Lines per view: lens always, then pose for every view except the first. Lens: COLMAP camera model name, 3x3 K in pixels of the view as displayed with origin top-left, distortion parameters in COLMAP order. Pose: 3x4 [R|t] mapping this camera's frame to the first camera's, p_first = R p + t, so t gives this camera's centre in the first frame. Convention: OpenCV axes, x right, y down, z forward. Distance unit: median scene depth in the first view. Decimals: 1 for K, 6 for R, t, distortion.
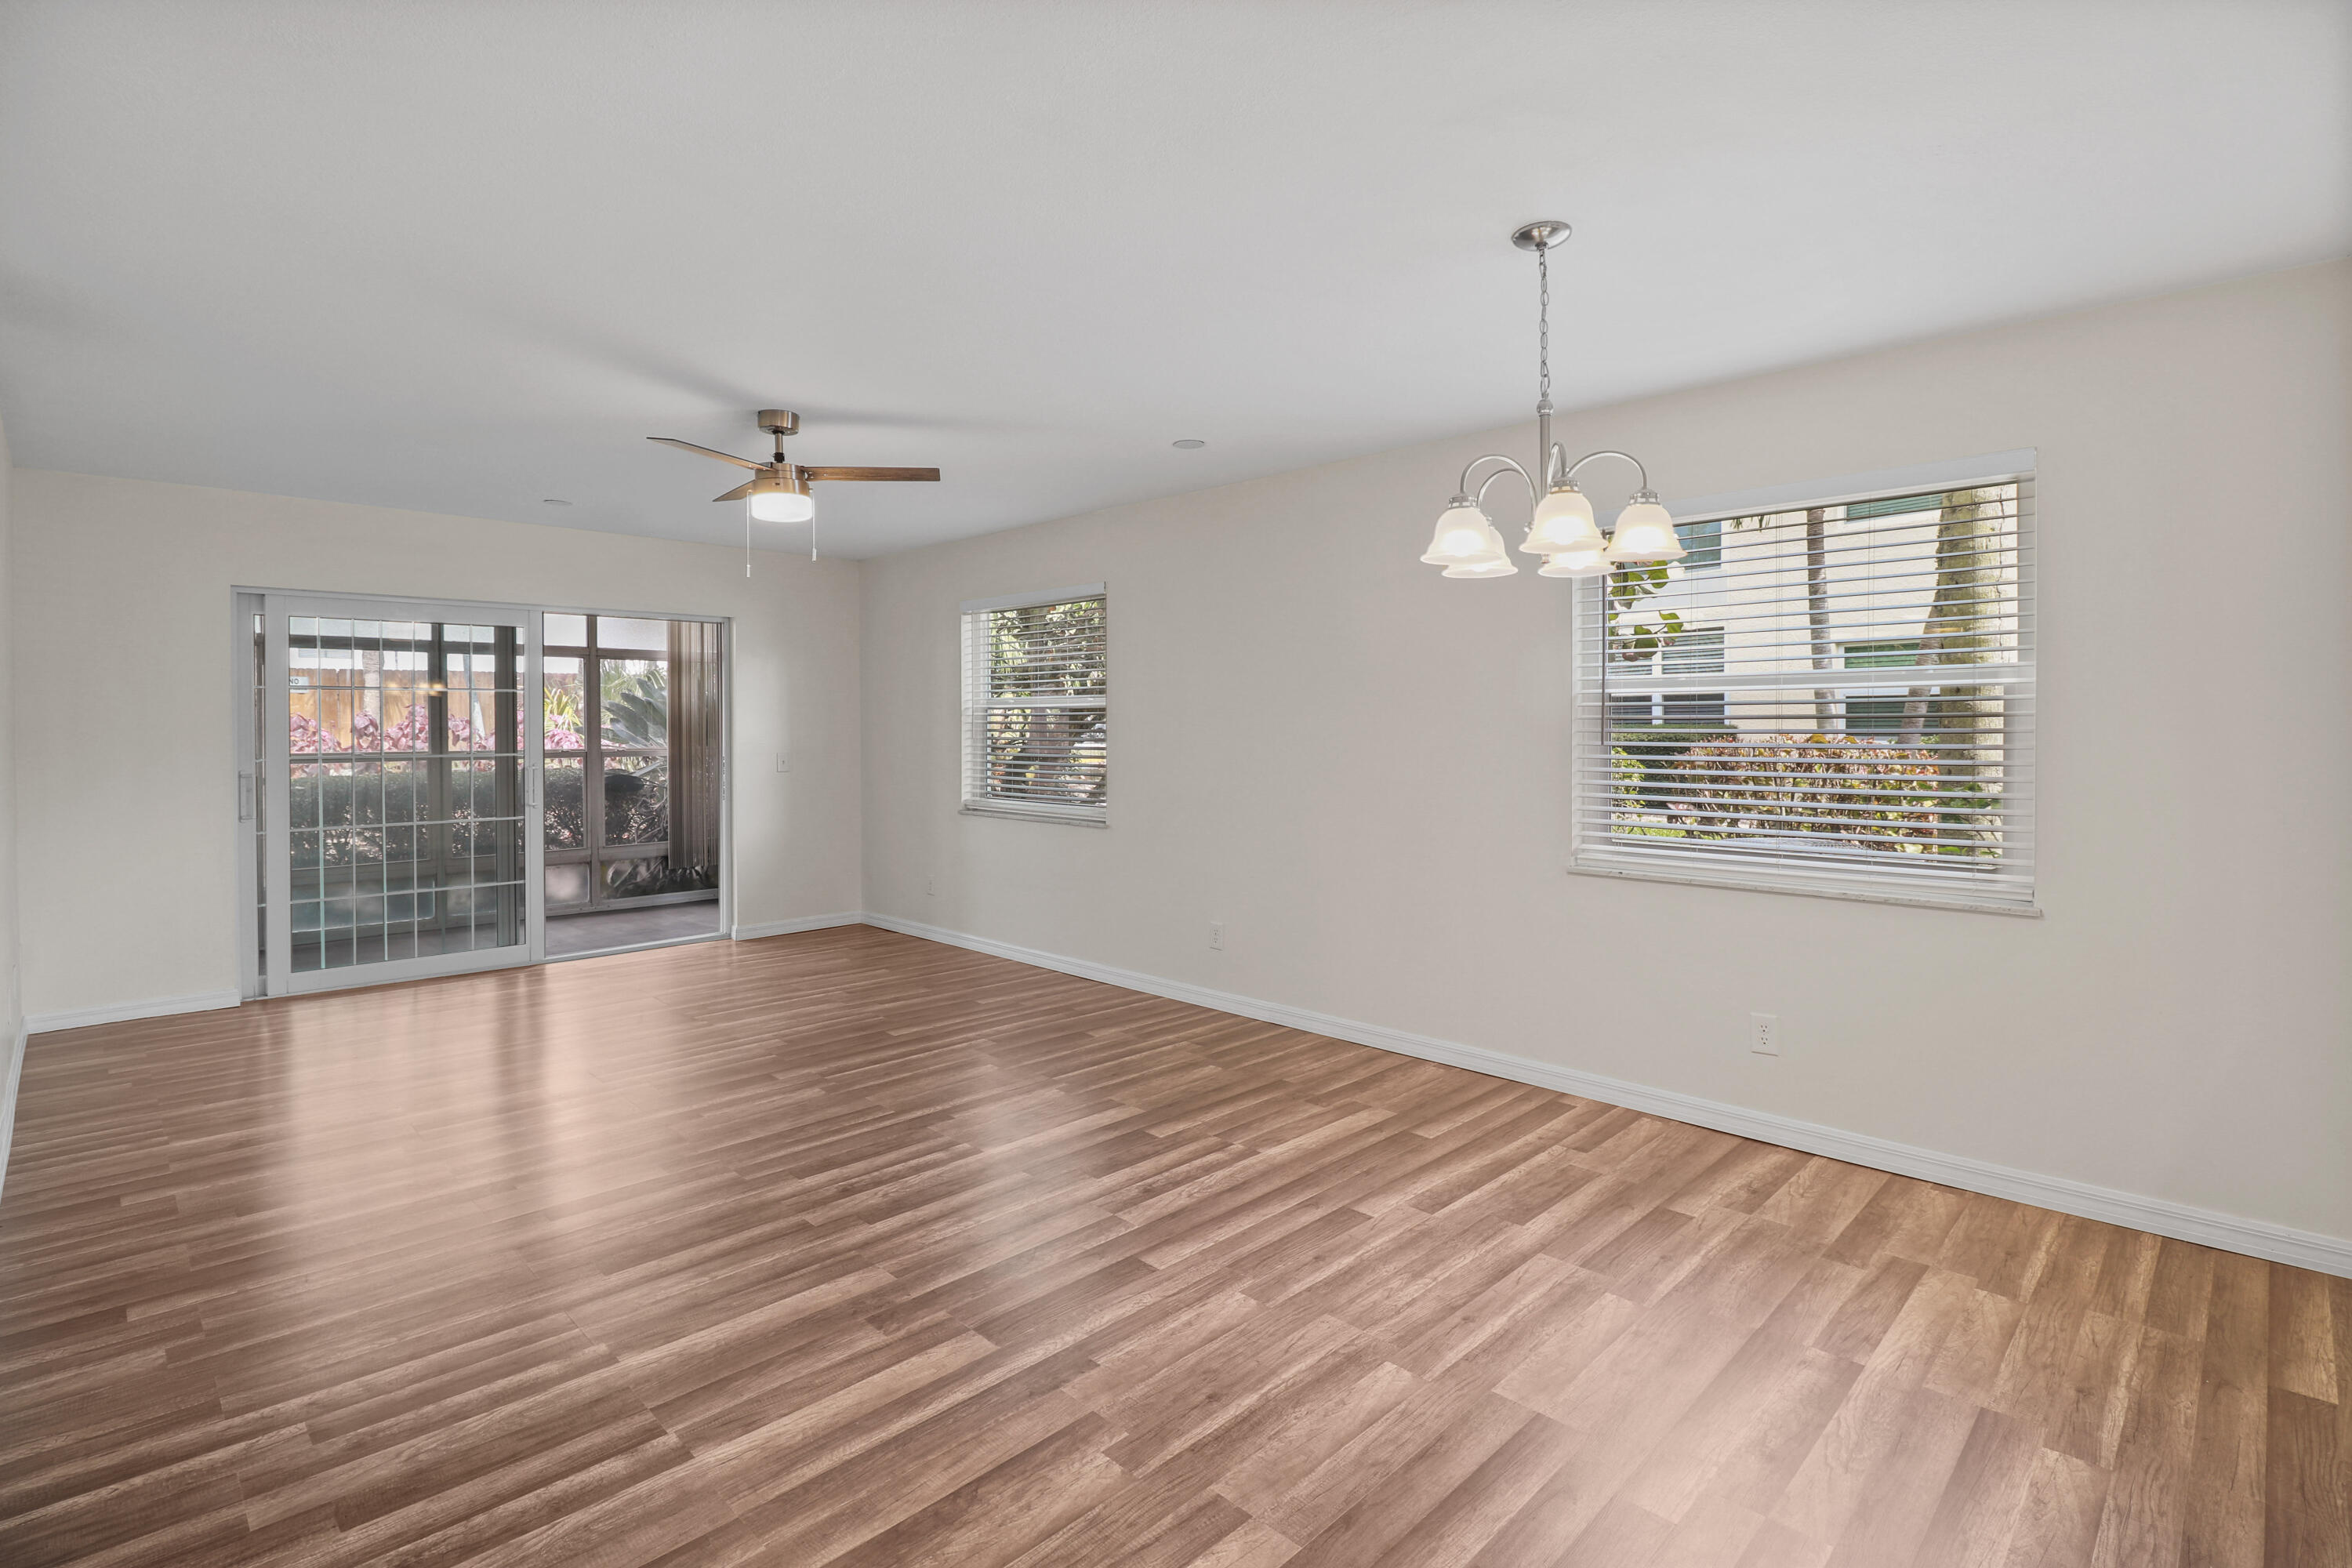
lens RADIAL K [[1111.3, 0, 1175.7], [0, 1111.3, 732.0], [0, 0, 1]] dist [0.001666, -0.011995]
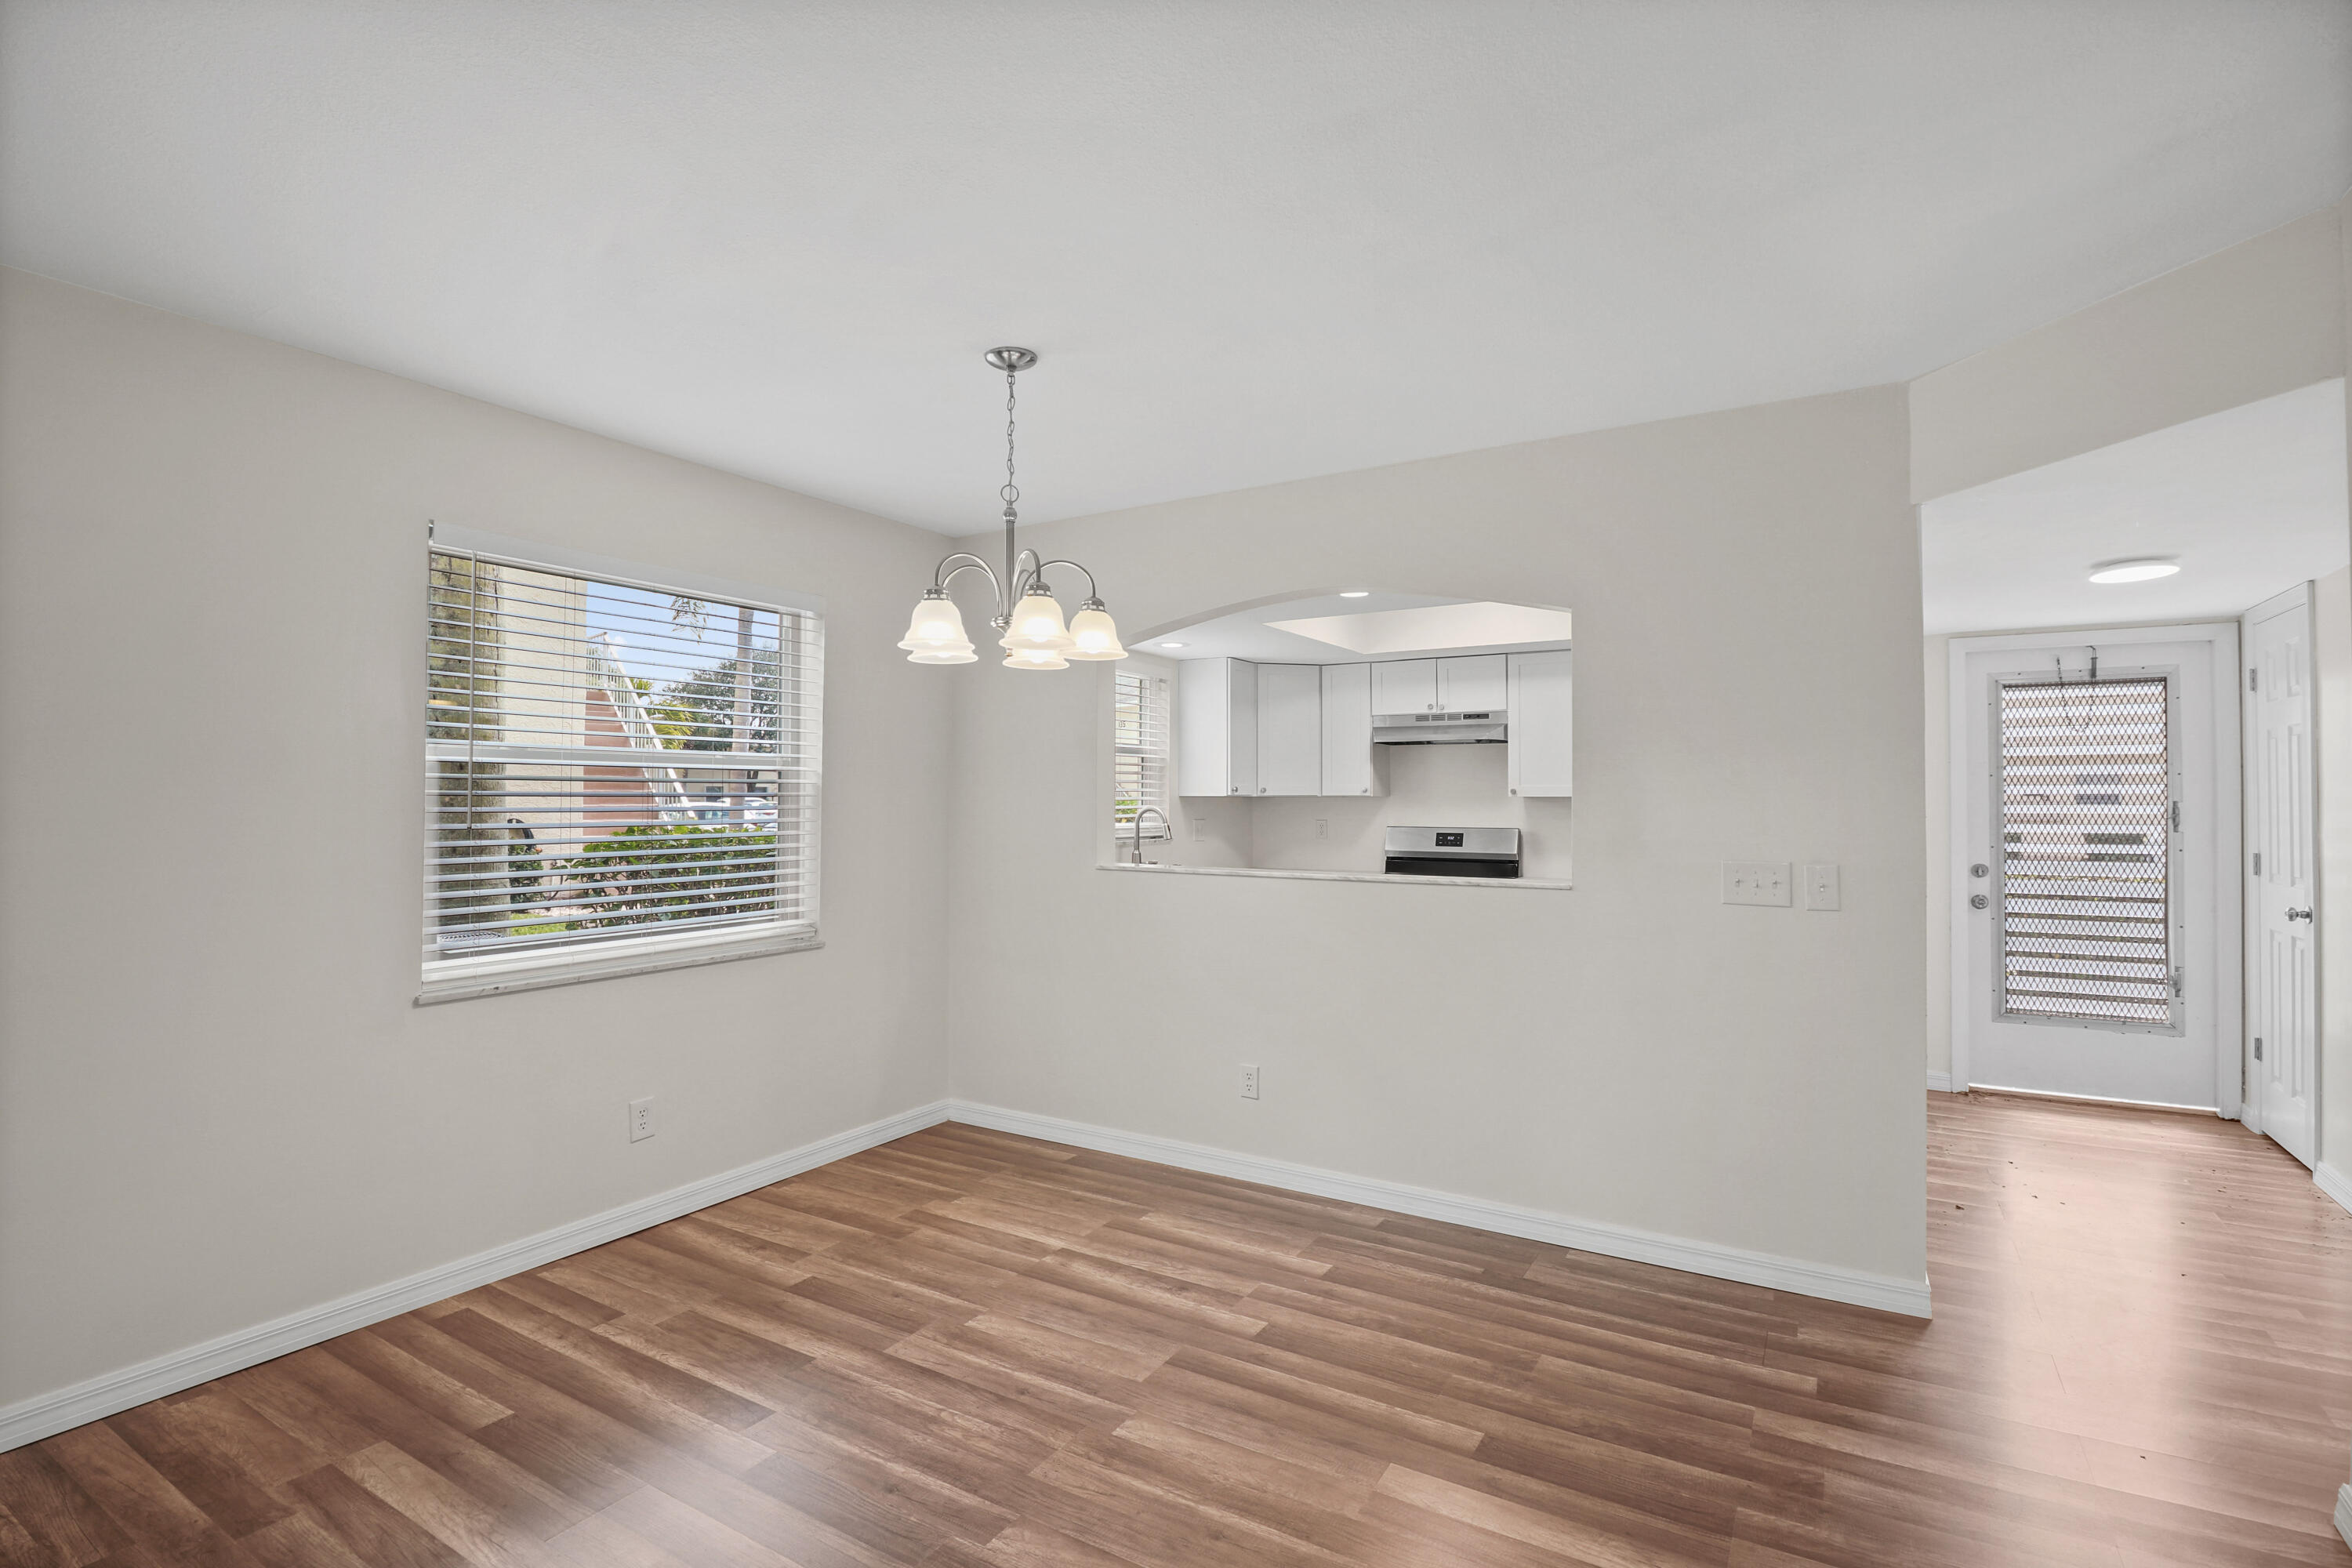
lens RADIAL K [[1098.6, 0, 1182.1], [0, 1098.6, 780.7], [0, 0, 1]] dist [-0.000953, -0.012483]
pose [[-0.241513, 0.018308, 0.970225, -0.593890], [0.004536, 0.999832, -0.017738, -0.008257], [-0.970387, 0.000117, -0.241556, 0.866940]]
